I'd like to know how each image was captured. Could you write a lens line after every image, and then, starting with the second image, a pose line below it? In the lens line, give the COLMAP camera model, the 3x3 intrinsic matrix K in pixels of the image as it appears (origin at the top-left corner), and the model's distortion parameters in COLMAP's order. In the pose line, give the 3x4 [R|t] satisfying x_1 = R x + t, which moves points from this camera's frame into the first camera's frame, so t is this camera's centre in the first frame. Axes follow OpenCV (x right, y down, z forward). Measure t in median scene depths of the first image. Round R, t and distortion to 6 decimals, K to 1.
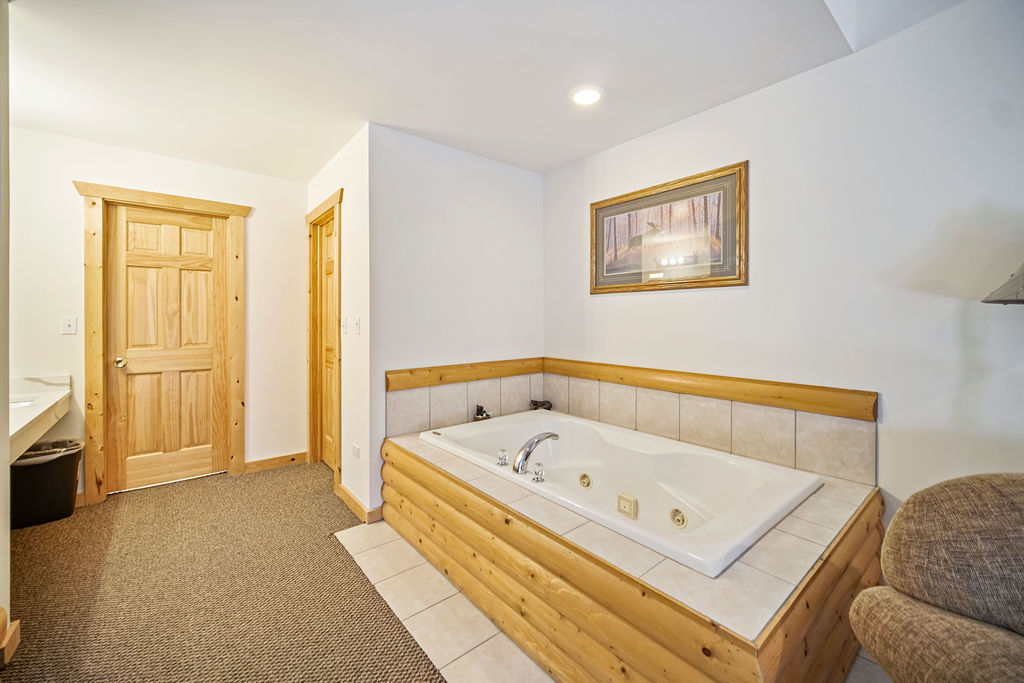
lens RADIAL K [[409.0, 0, 508.0], [0, 409.0, 323.4], [0, 0, 1]] dist [0.001926, 0.000063]
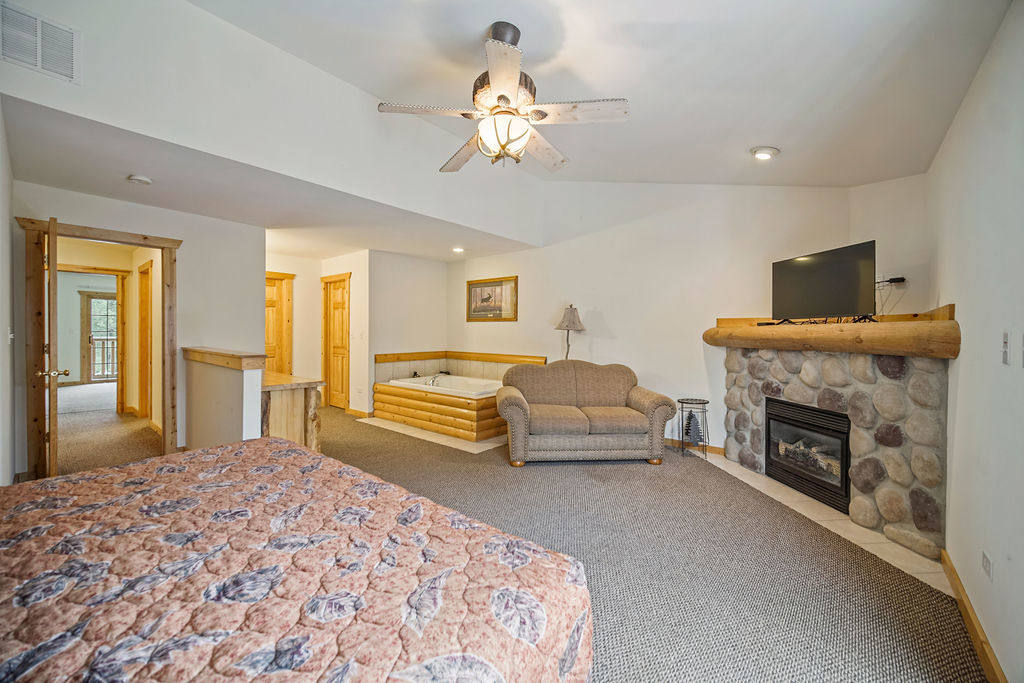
lens RADIAL K [[409.0, 0, 515.1], [0, 409.0, 337.6], [0, 0, 1]] dist [0.001926, 0.000063]
pose [[0.981261, 0.005004, 0.192619, 0.032131], [-0.005882, 0.999975, 0.003986, 0.005638], [-0.192594, -0.005045, 0.981265, -1.244529]]
